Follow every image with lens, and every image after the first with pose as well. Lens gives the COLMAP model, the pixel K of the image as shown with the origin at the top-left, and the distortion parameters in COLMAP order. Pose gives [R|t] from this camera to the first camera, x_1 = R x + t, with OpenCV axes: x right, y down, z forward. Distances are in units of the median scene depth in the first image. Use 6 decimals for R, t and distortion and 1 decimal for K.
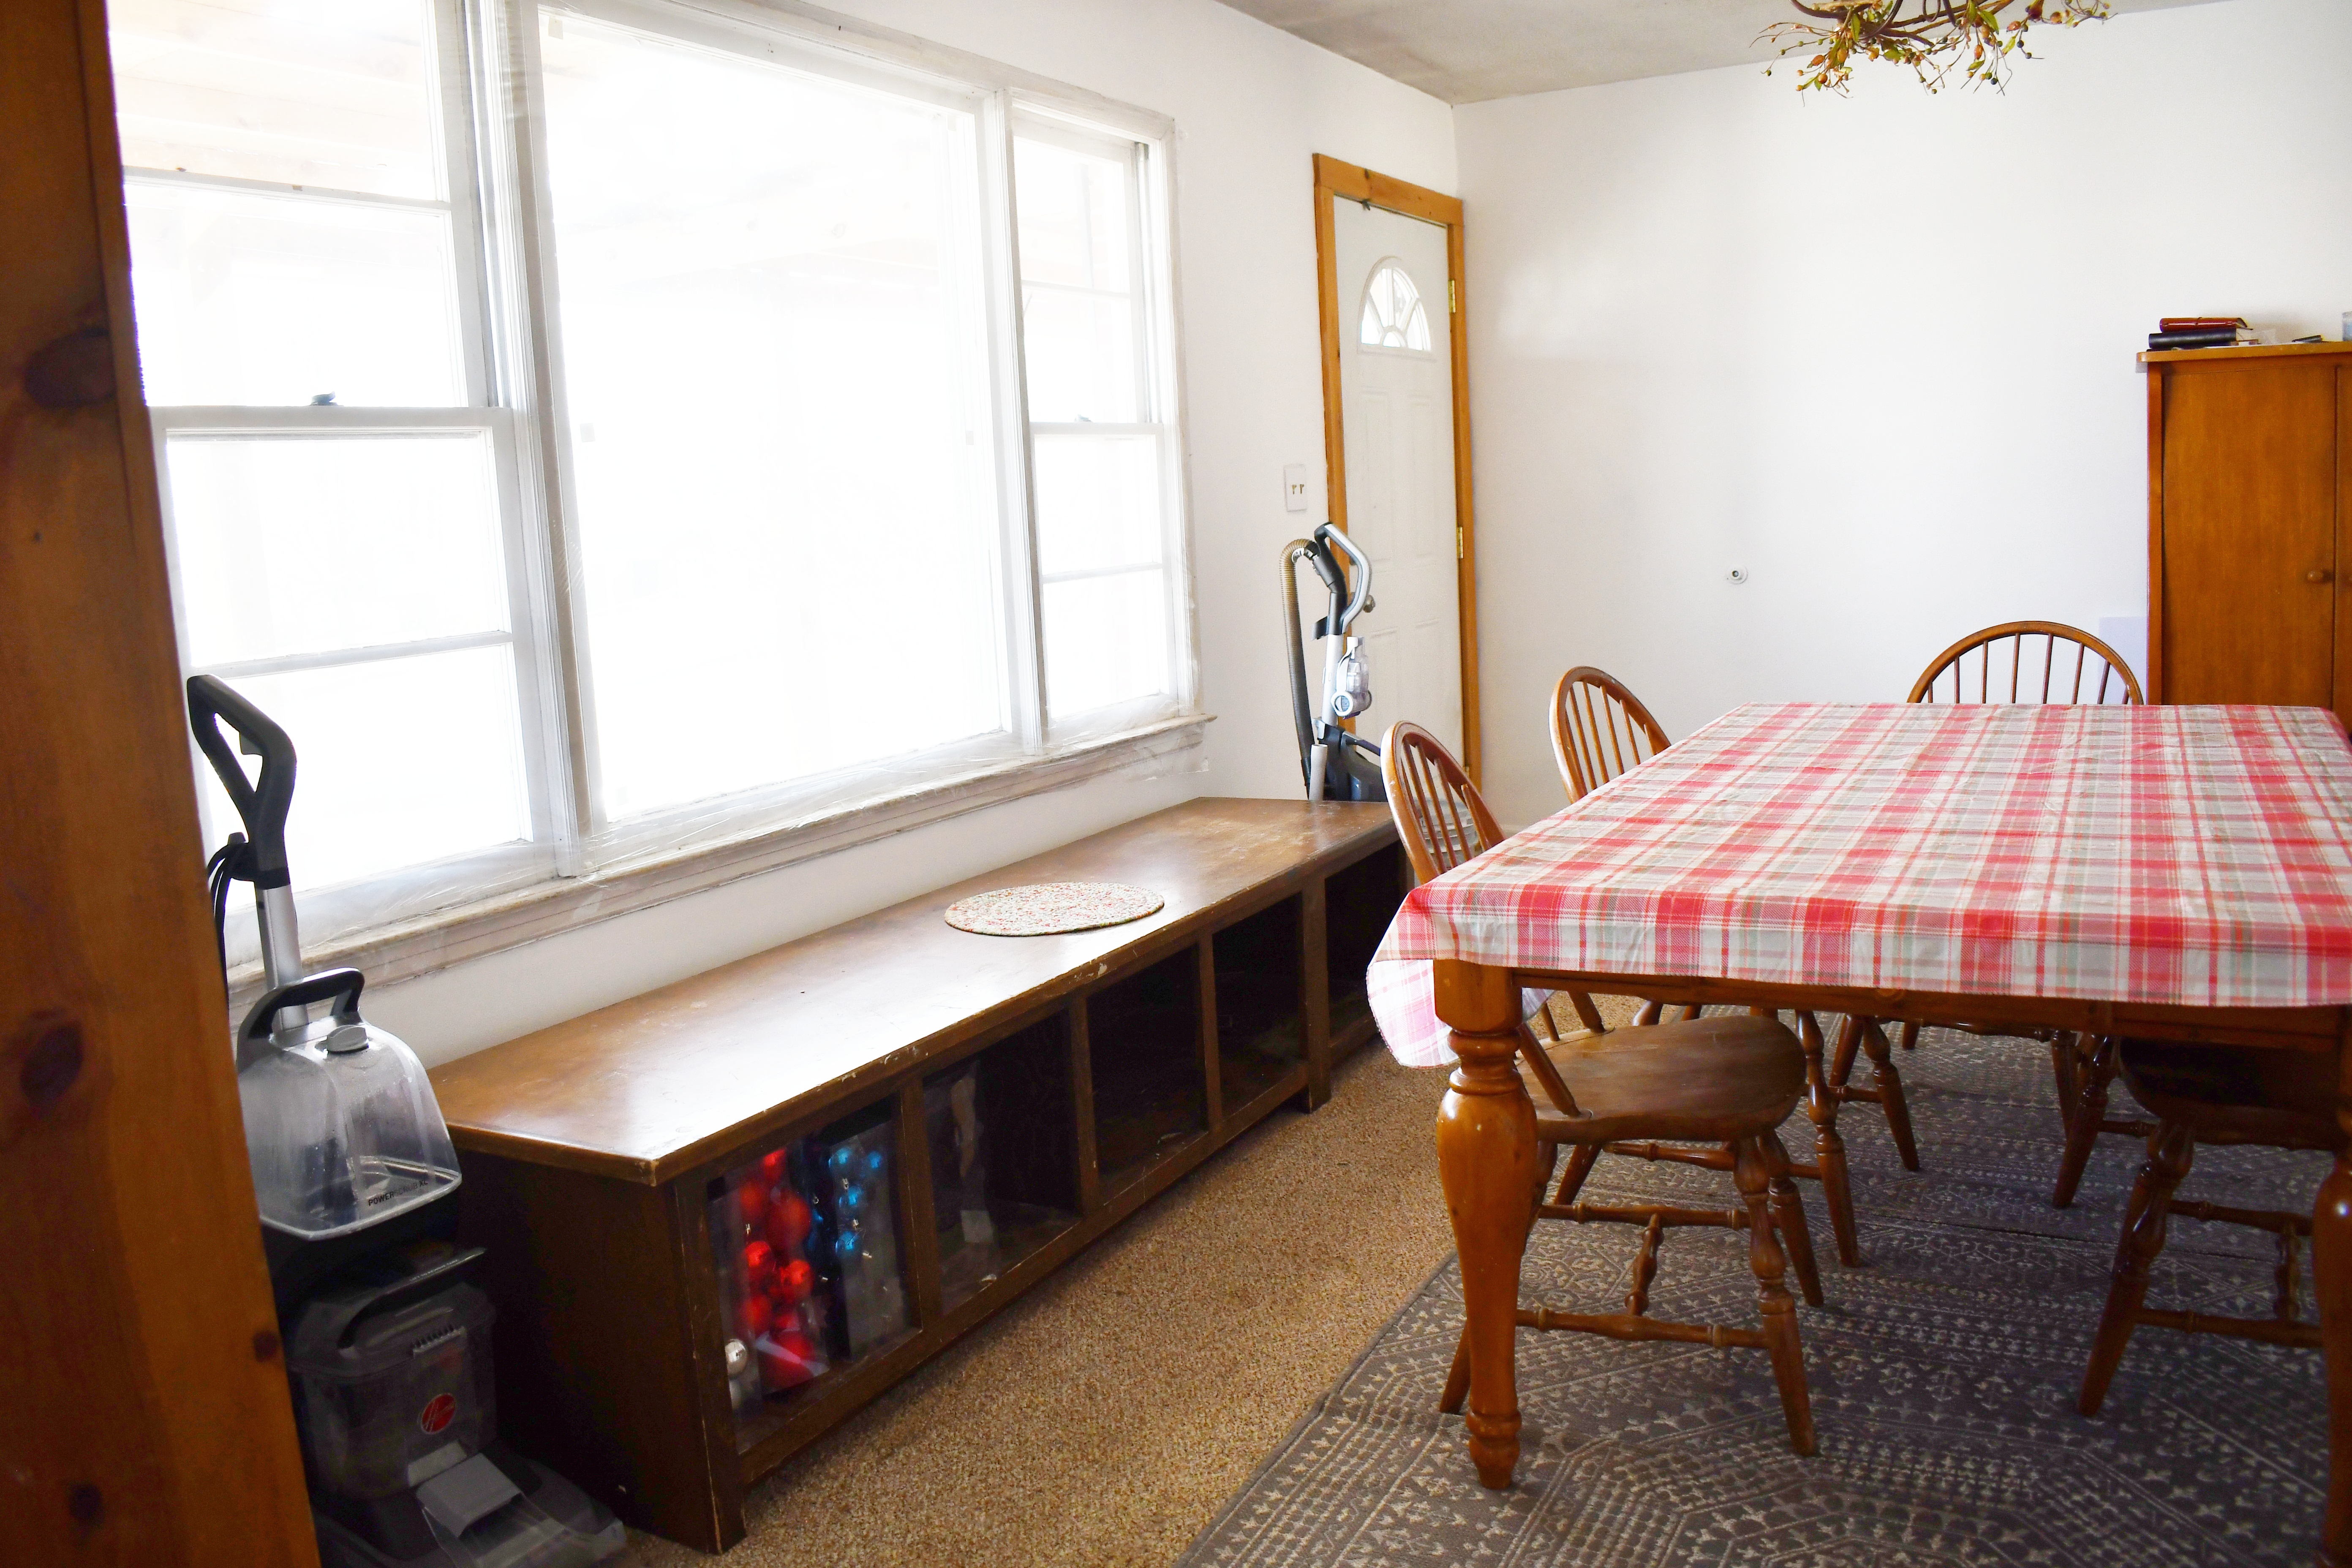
lens RADIAL K [[1830.5, 0, 1164.3], [0, 1830.5, 779.7], [0, 0, 1]] dist [-0.096412, 0.015339]
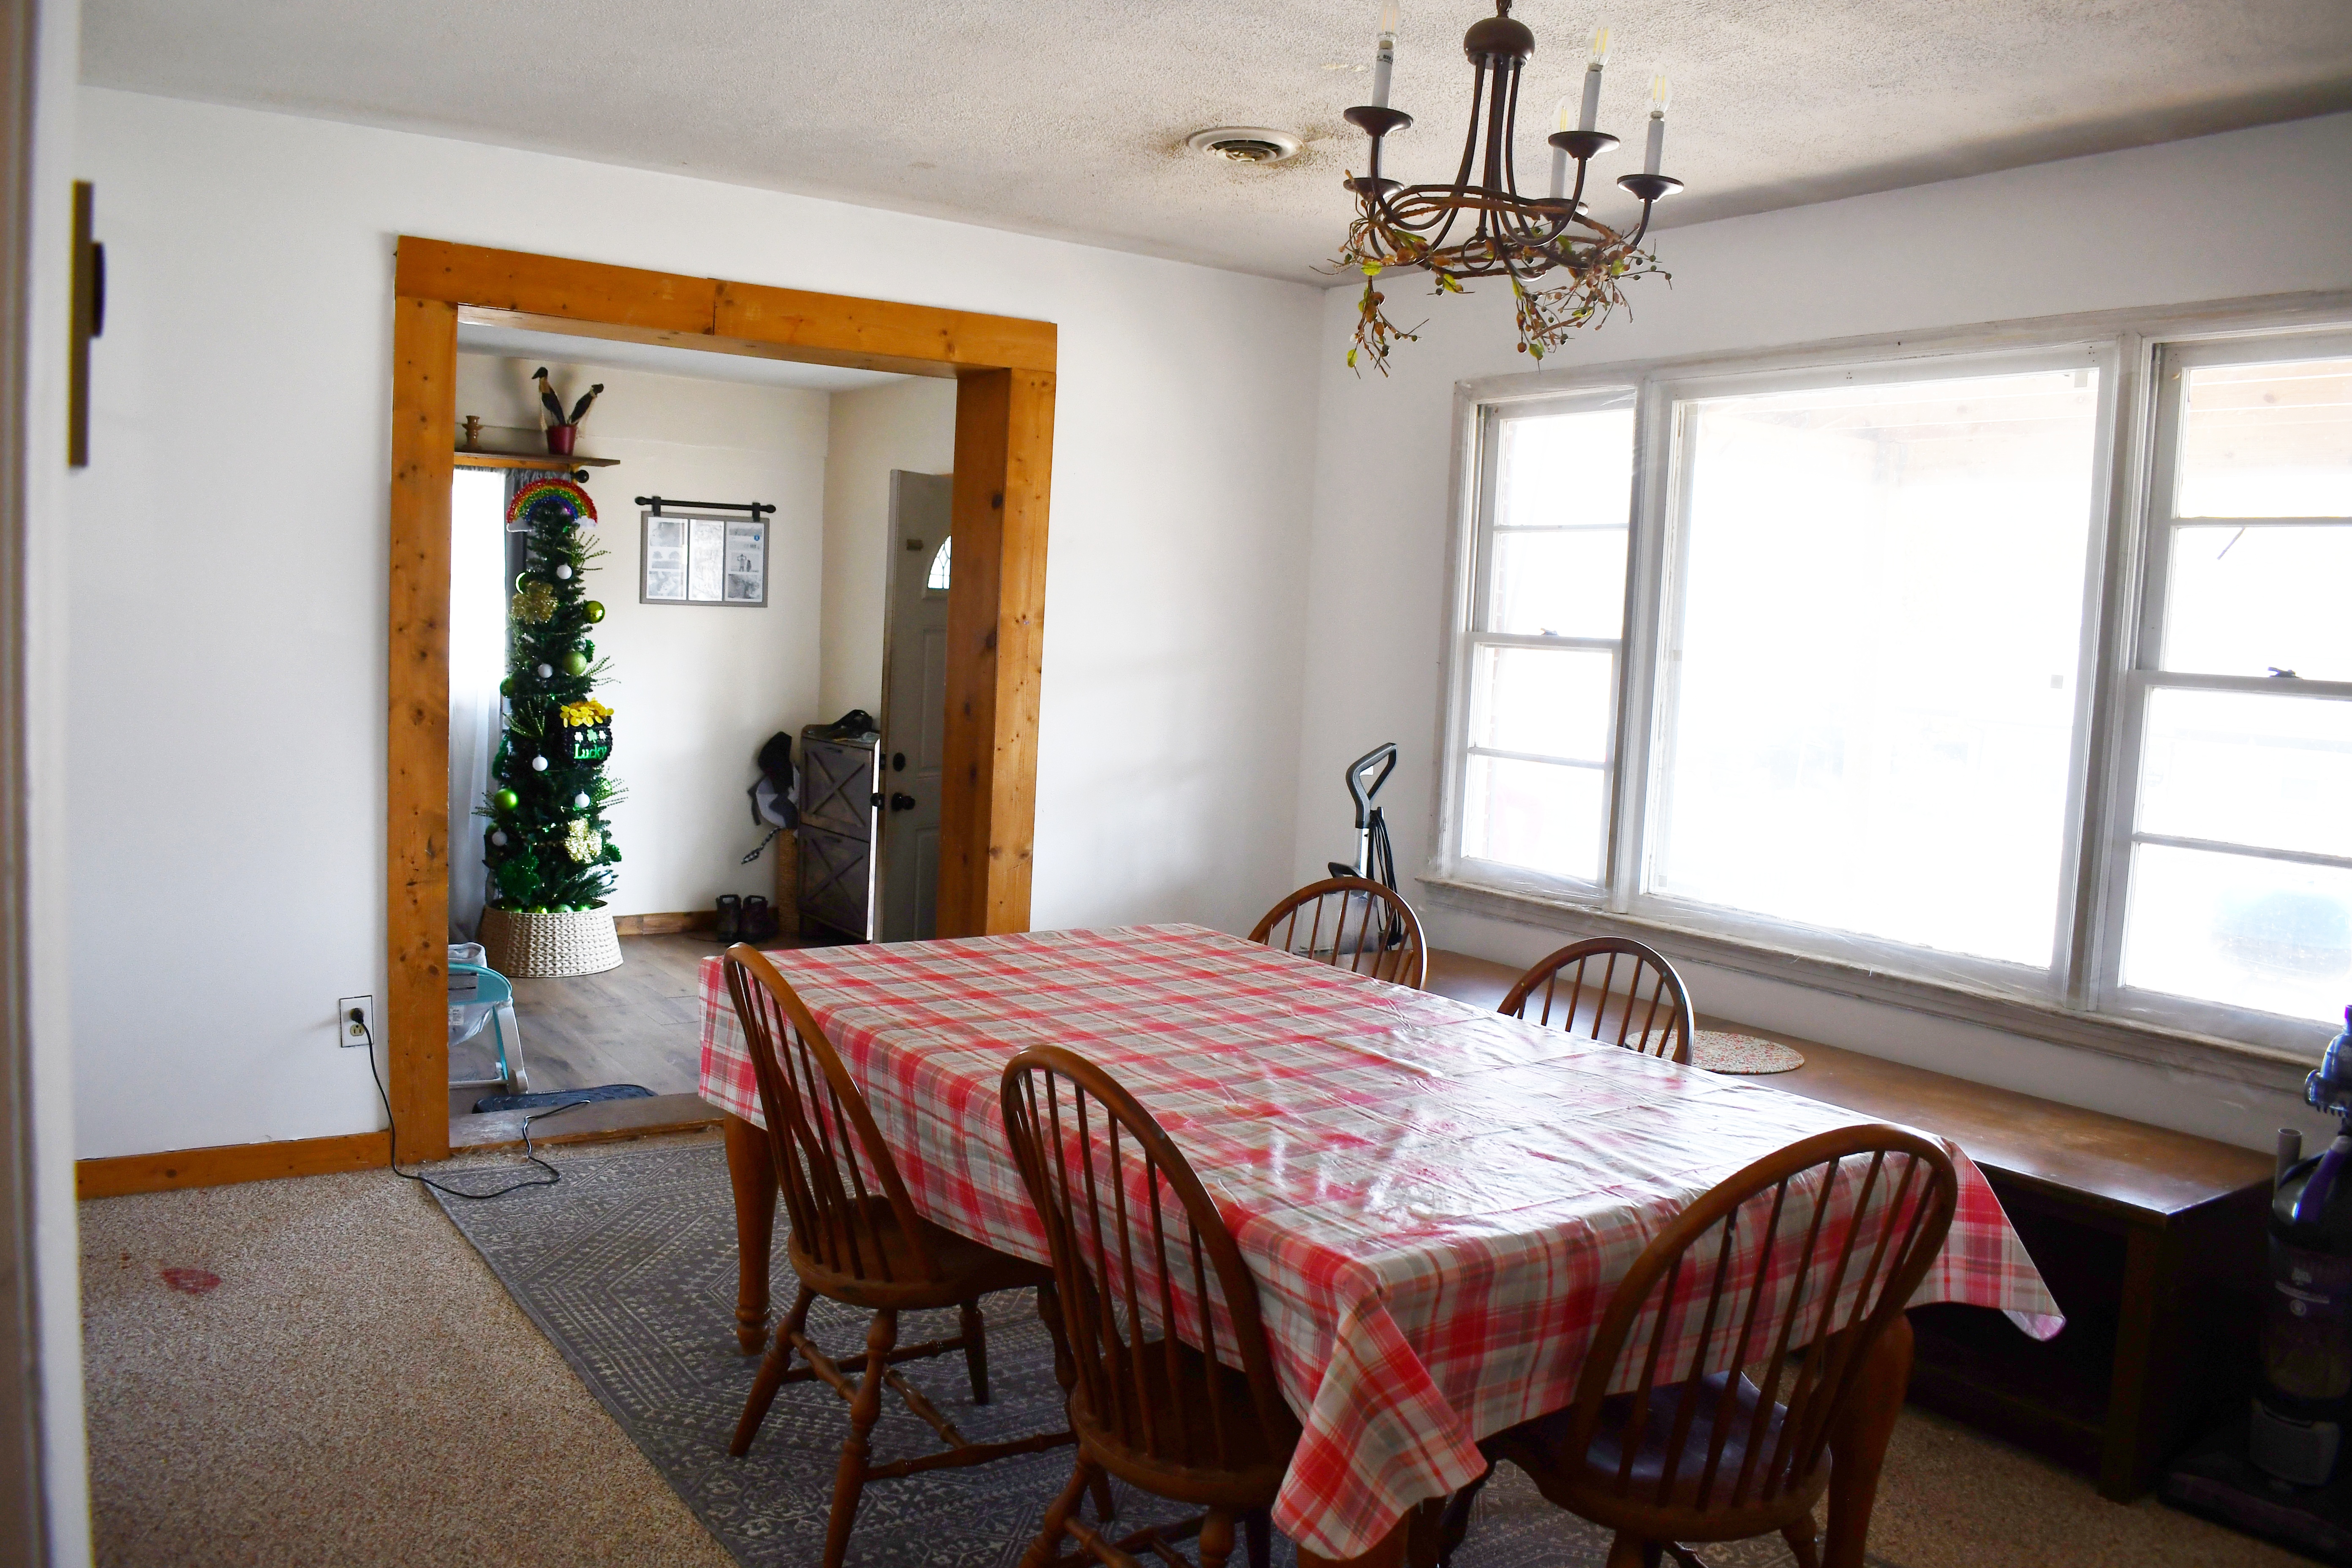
lens RADIAL K [[1830.5, 0, 1164.3], [0, 1830.5, 779.7], [0, 0, 1]] dist [-0.096412, 0.015339]
pose [[-0.451968, 0.108059, -0.885465, 1.334716], [-0.153753, 0.968343, 0.196653, -0.331928], [0.878684, 0.225023, -0.421045, 1.296214]]
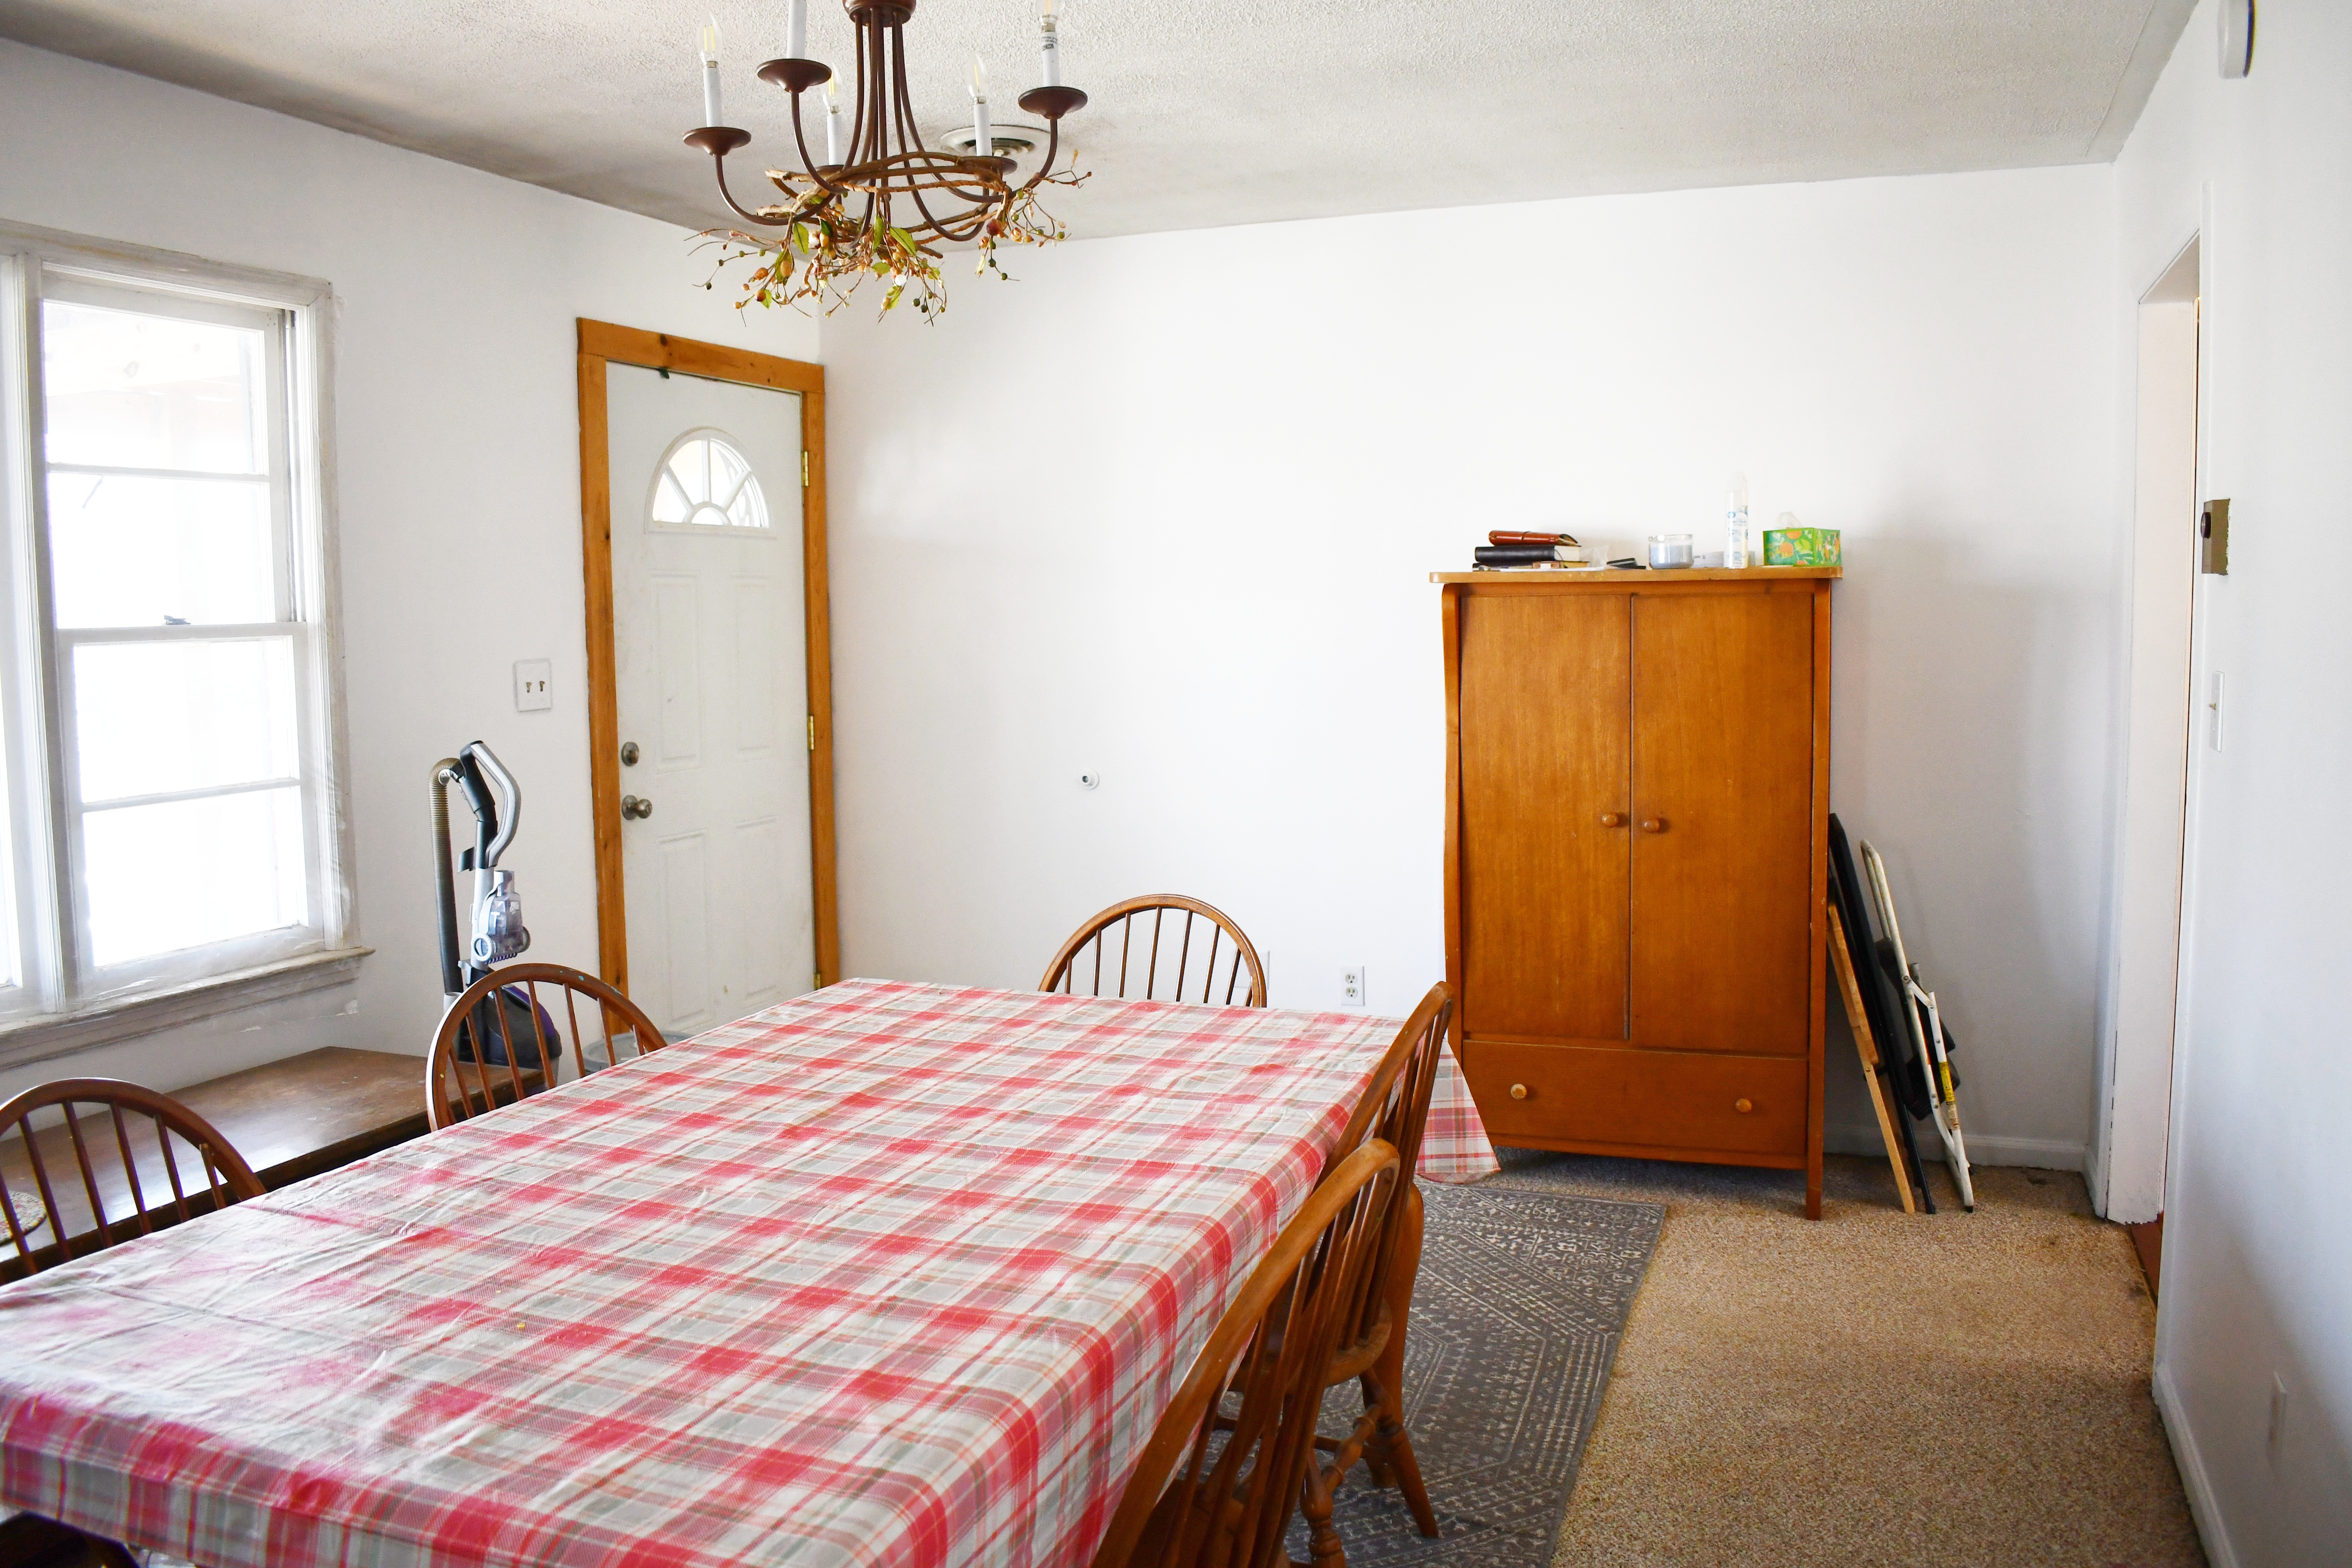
lens RADIAL K [[1830.5, 0, 1164.3], [0, 1830.5, 779.7], [0, 0, 1]] dist [-0.096412, 0.015339]
pose [[0.990159, 0.029404, 0.136824, 0.454982], [-0.021350, 0.997972, -0.059965, -0.116390], [-0.138310, 0.056454, 0.988779, 0.132488]]
